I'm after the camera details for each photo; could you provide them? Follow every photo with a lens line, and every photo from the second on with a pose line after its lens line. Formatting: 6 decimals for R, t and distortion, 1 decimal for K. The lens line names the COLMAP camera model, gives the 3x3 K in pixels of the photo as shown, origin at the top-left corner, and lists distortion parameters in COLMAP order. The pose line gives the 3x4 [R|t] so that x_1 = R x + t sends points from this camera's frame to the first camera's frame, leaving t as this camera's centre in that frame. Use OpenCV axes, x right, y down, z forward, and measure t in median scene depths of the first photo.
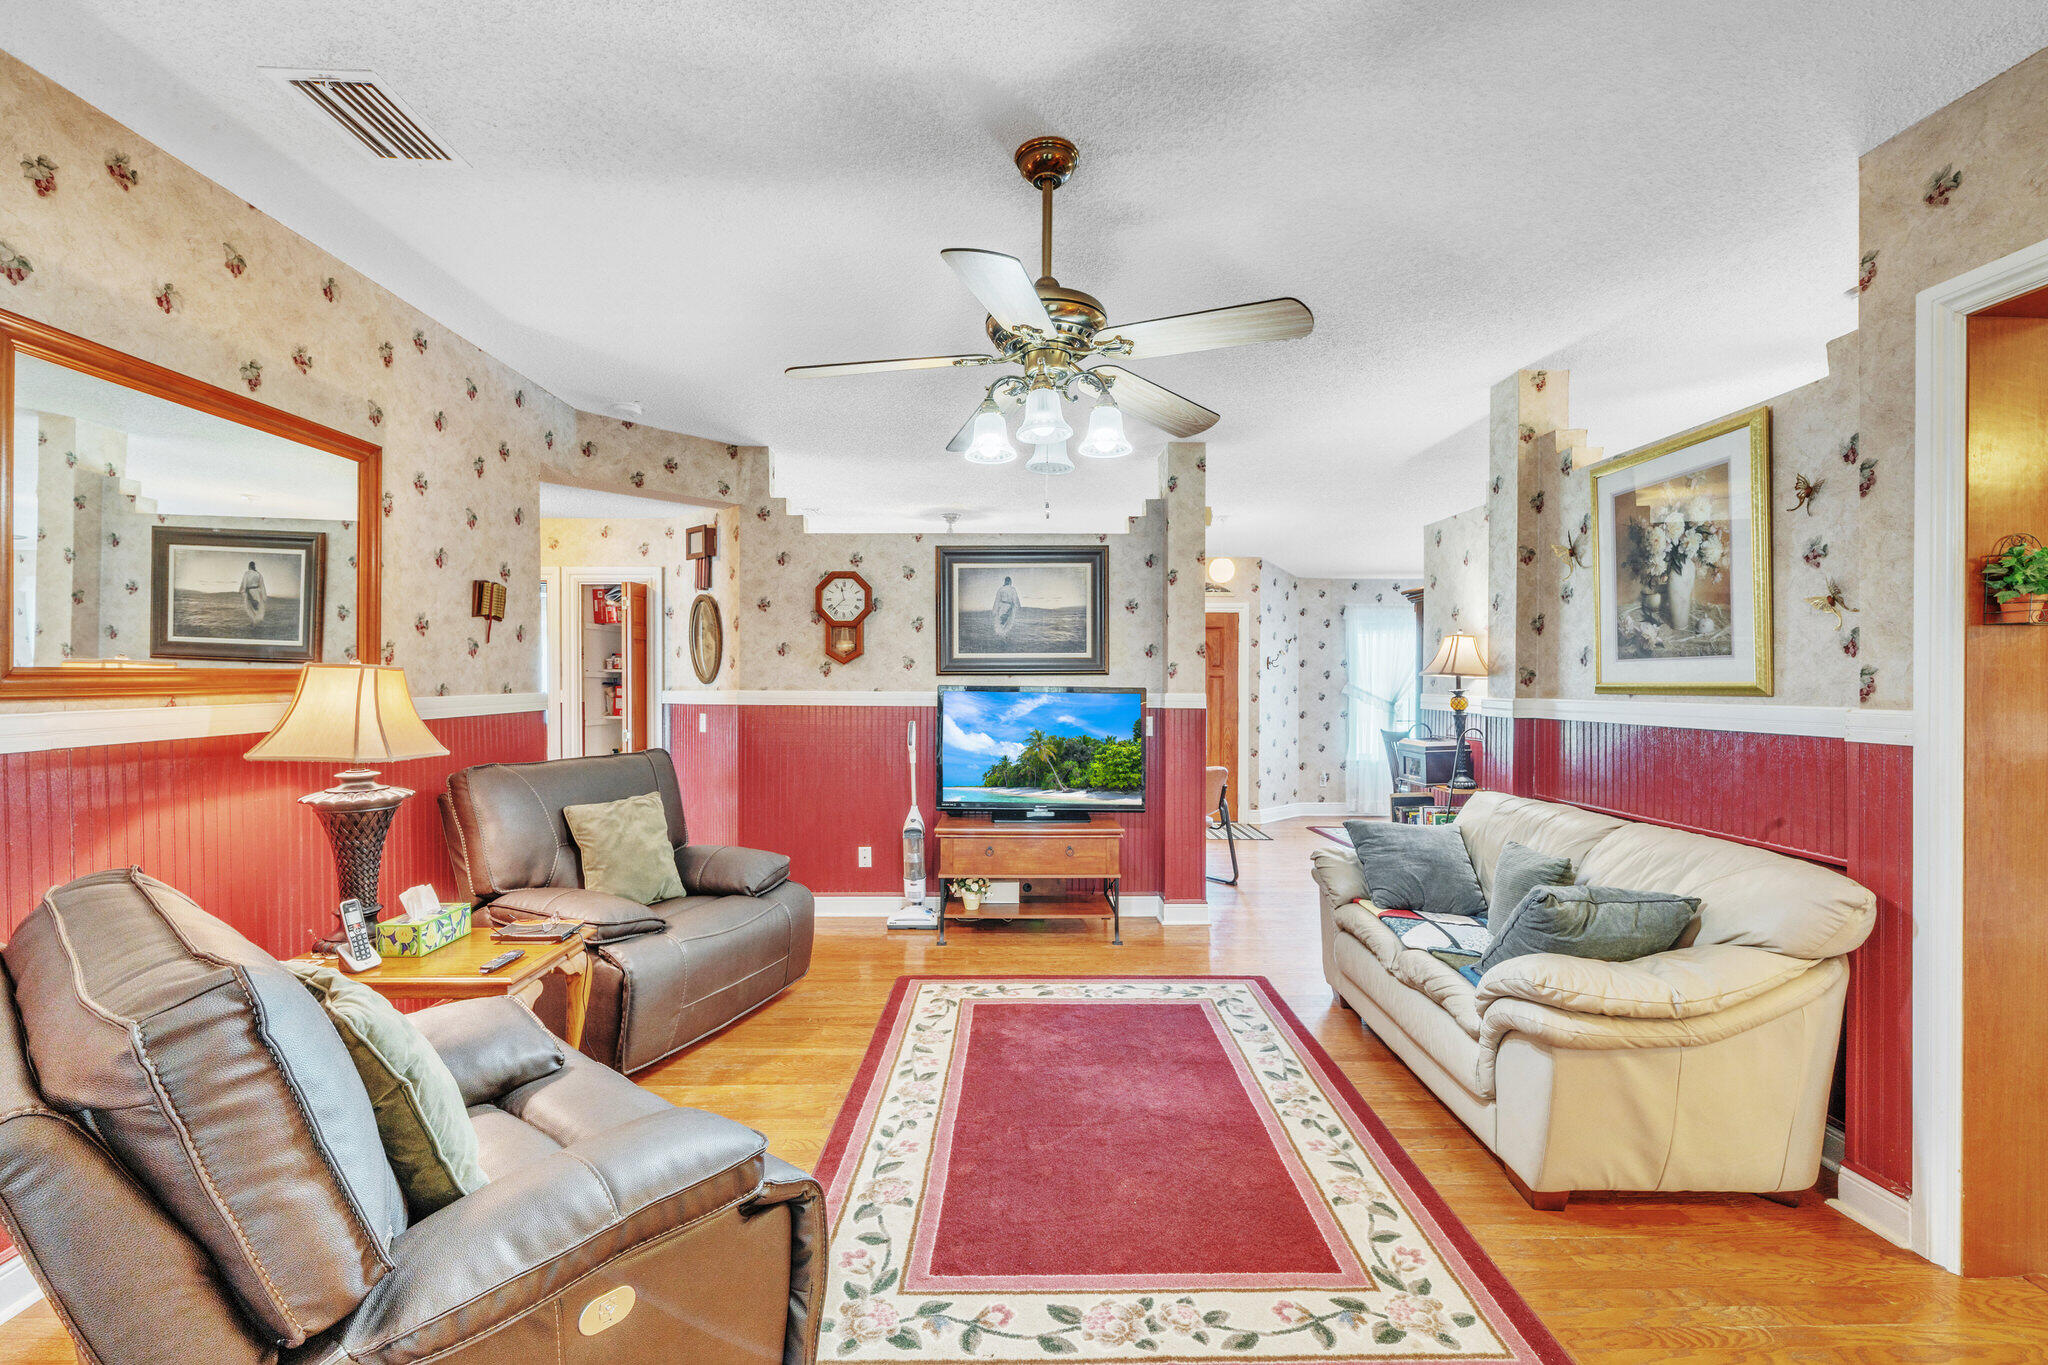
lens RADIAL K [[864.7, 0, 1033.0], [0, 864.7, 682.6], [0, 0, 1]] dist [-0.001589, 0.000028]
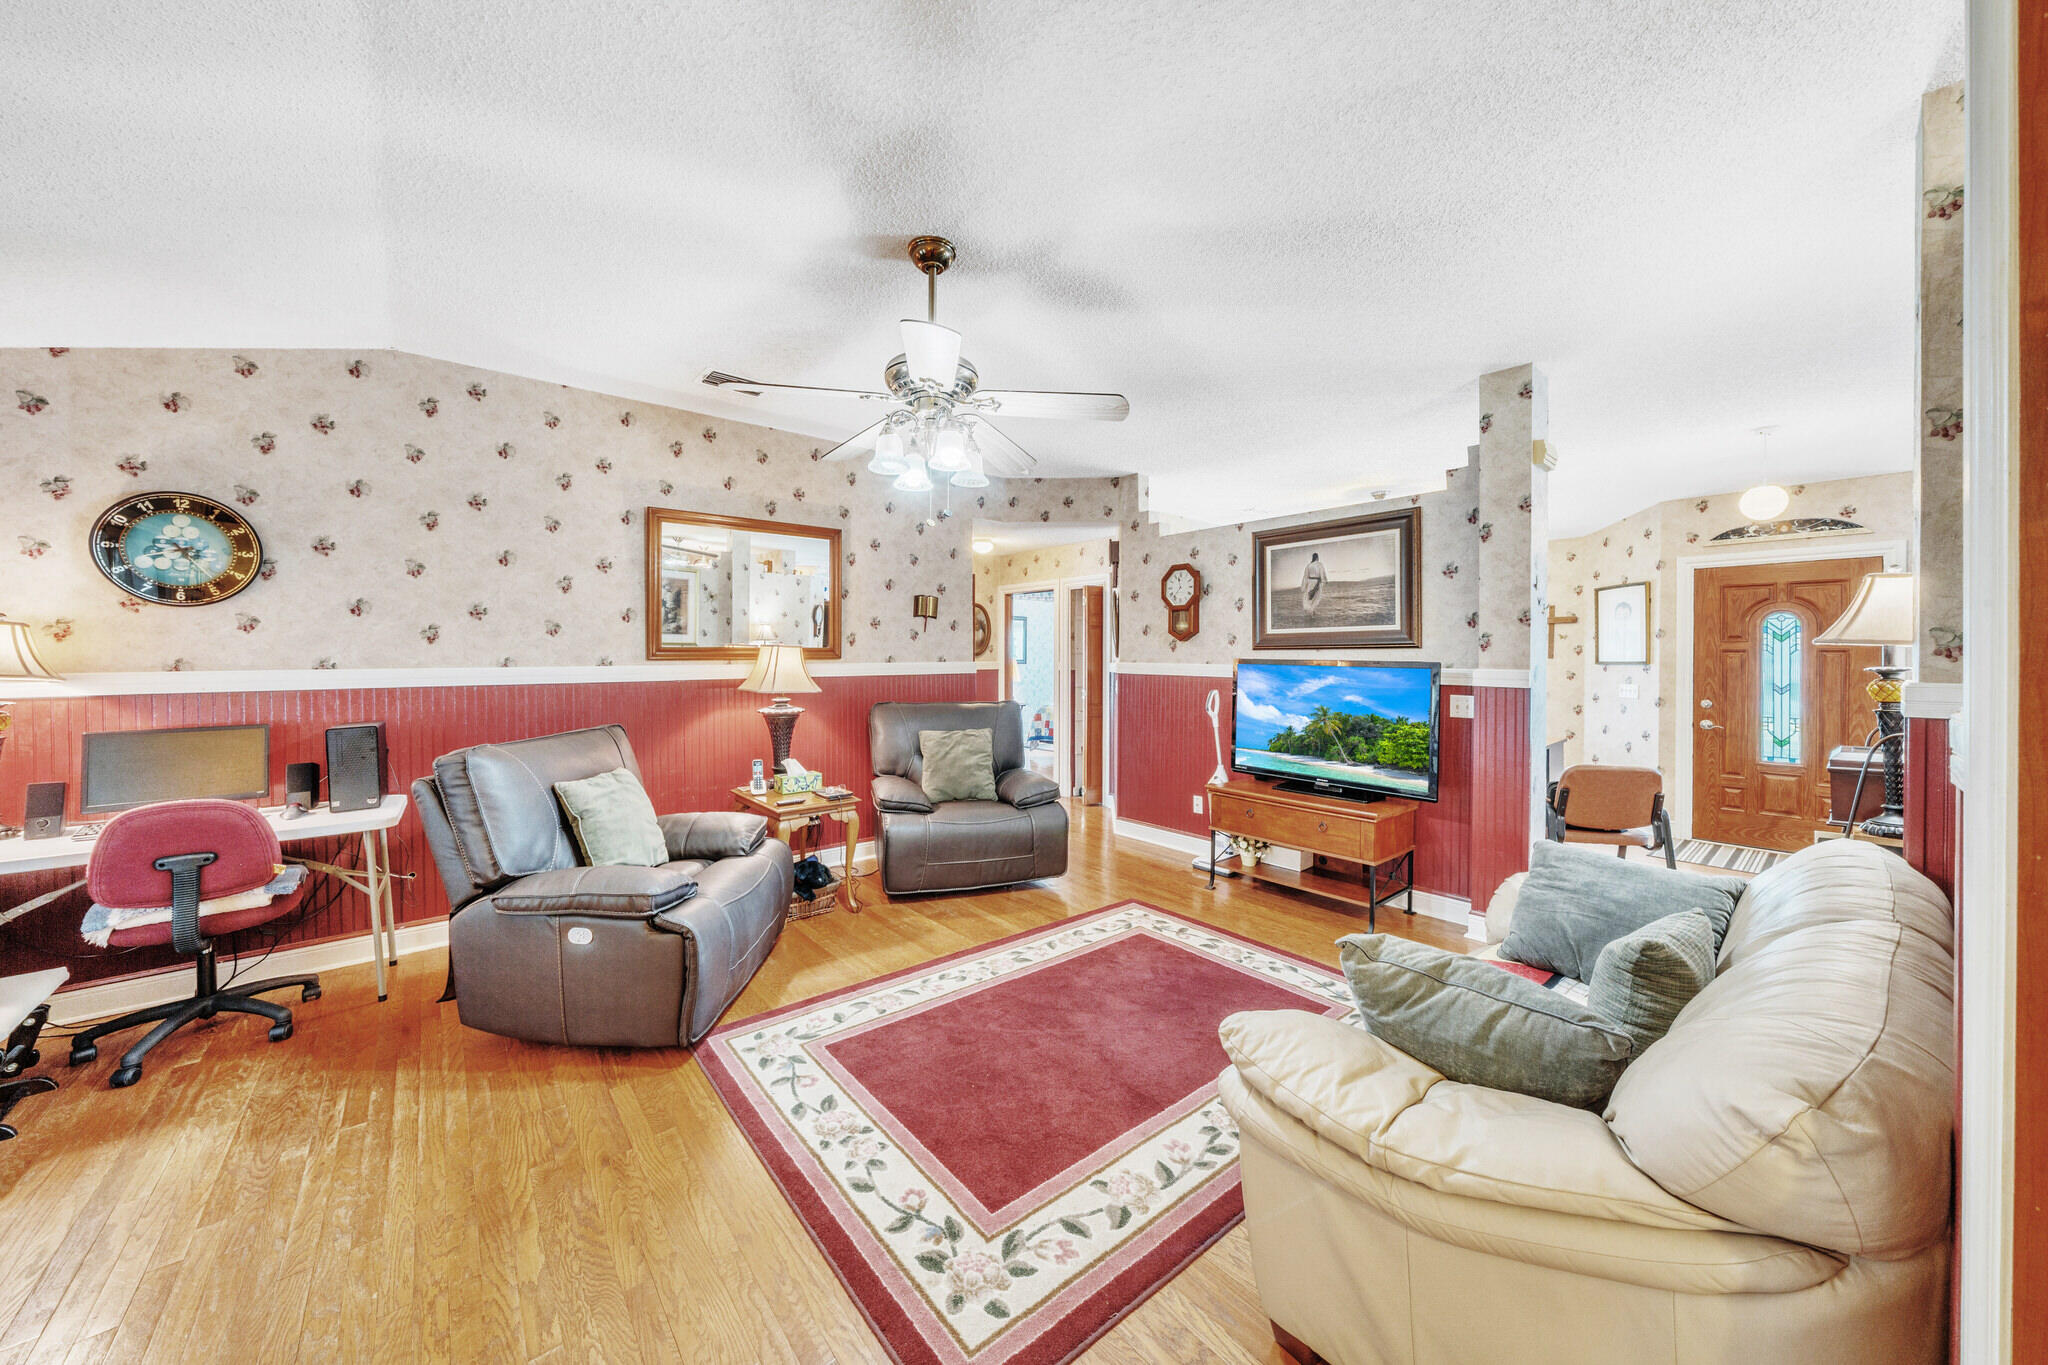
lens RADIAL K [[720.7, 0, 998.2], [0, 720.7, 652.4], [0, 0, 1]] dist [0.001583, -0.000019]
pose [[0.613761, -0.003639, -0.789484, 0.437421], [-0.004842, 0.999953, -0.008374, 0.004163], [0.789477, 0.008962, 0.613714, 0.191982]]
